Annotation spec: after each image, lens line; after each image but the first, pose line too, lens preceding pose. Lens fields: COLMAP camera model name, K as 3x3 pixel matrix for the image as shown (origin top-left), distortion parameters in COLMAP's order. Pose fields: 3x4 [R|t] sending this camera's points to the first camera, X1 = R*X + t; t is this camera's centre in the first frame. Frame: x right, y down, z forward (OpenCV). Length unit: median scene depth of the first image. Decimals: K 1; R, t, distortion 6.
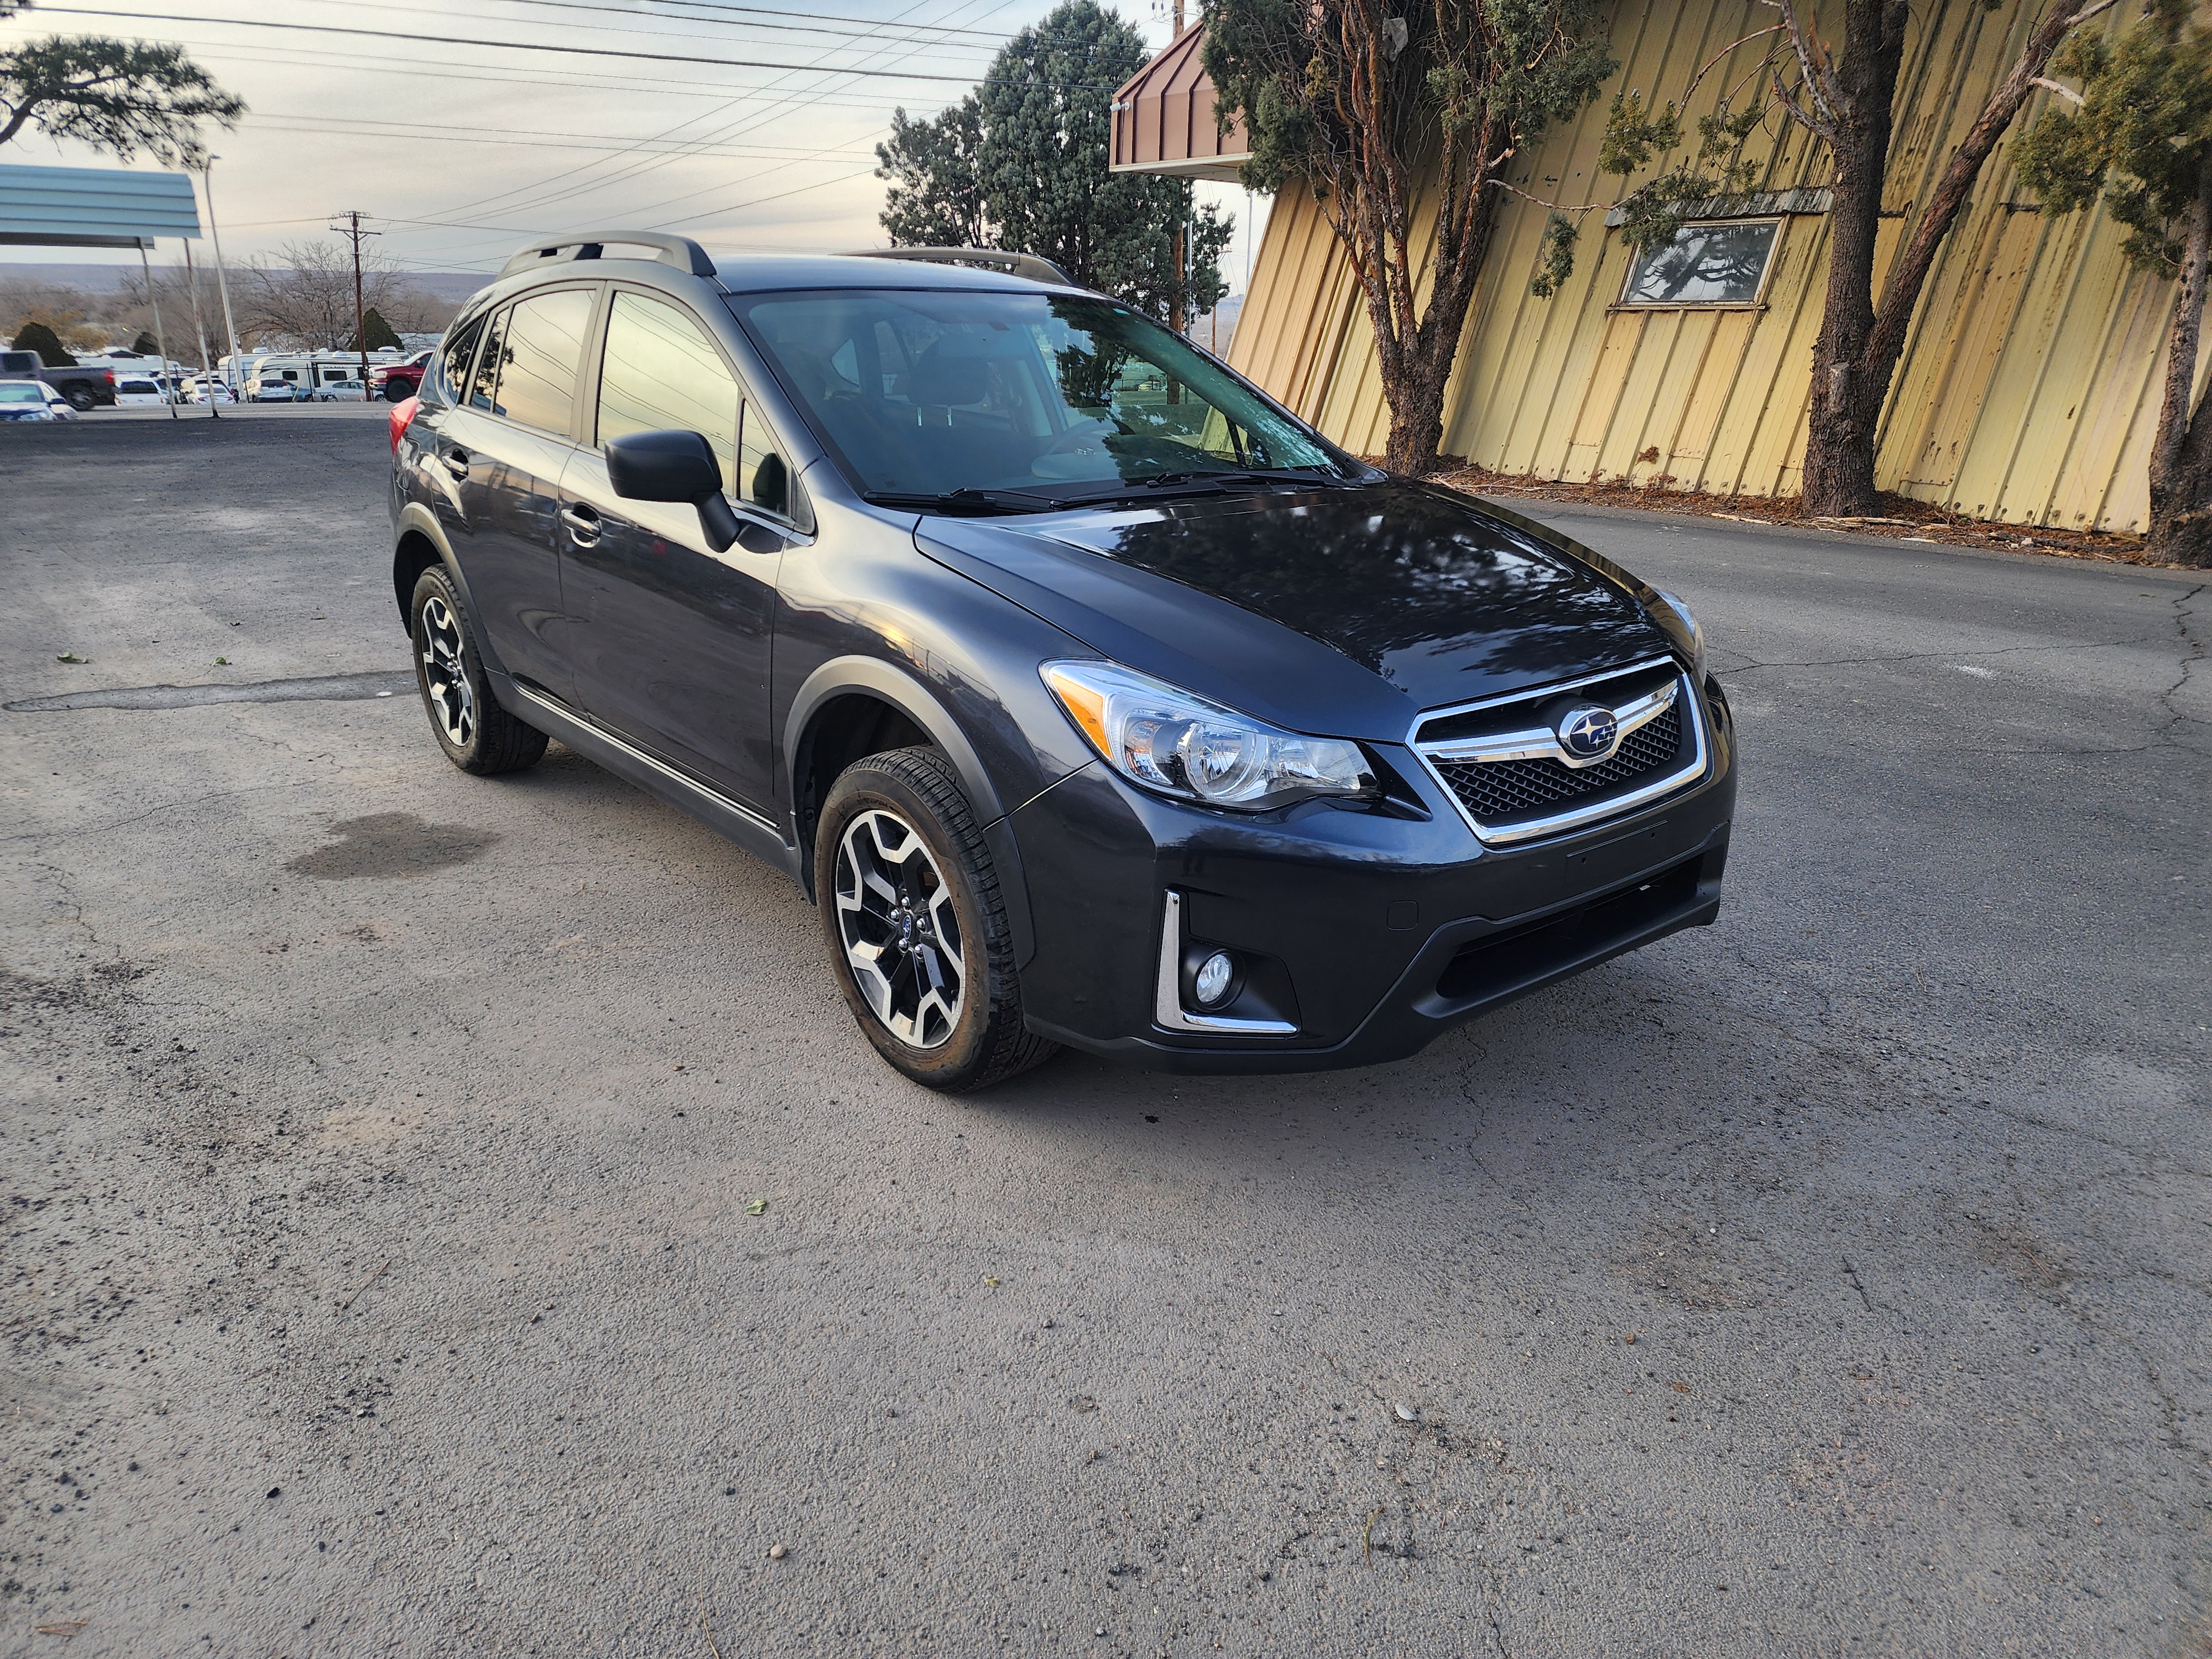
lens RADIAL K [[1489.2, 0, 1086.4], [0, 1489.2, 834.3], [0, 0, 1]] dist [0.052006, -0.056740]
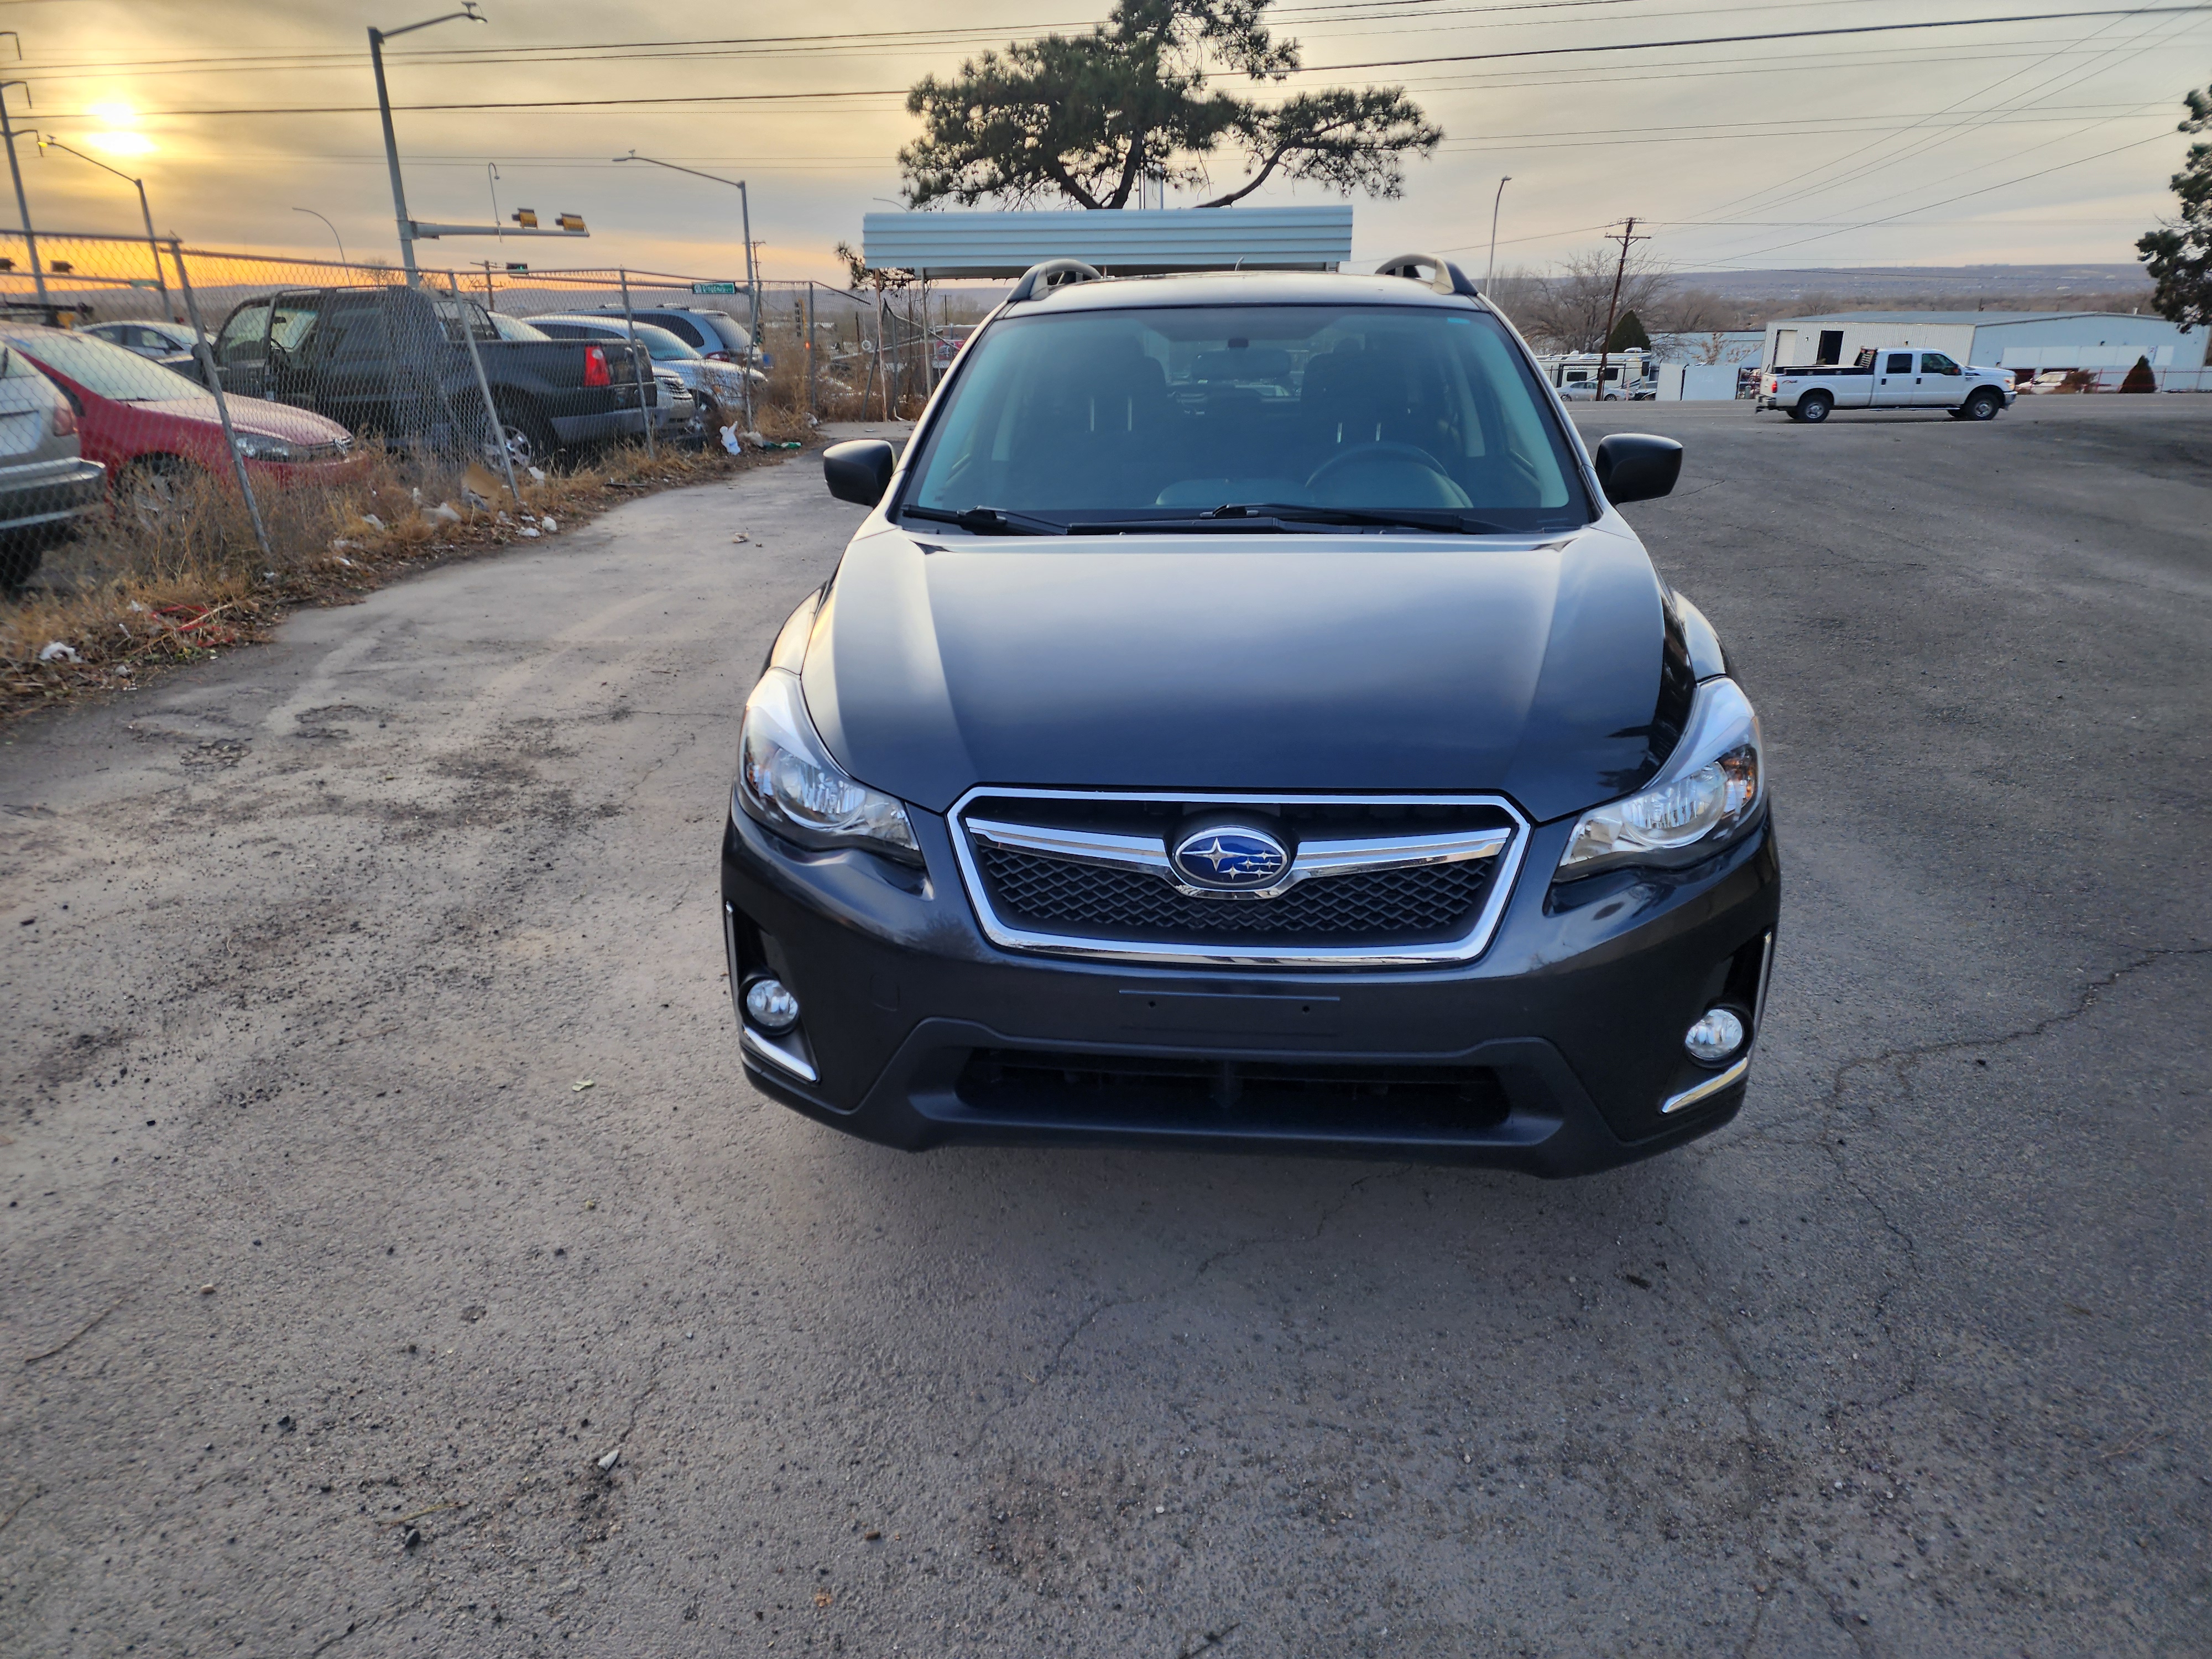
lens RADIAL K [[1489.2, 0, 1086.4], [0, 1489.2, 834.3], [0, 0, 1]] dist [0.052006, -0.056740]
pose [[0.707628, 0.203579, -0.676623, 0.113203], [-0.202567, 0.975849, 0.081760, -0.018036], [0.676927, 0.079206, 0.731776, 0.050164]]
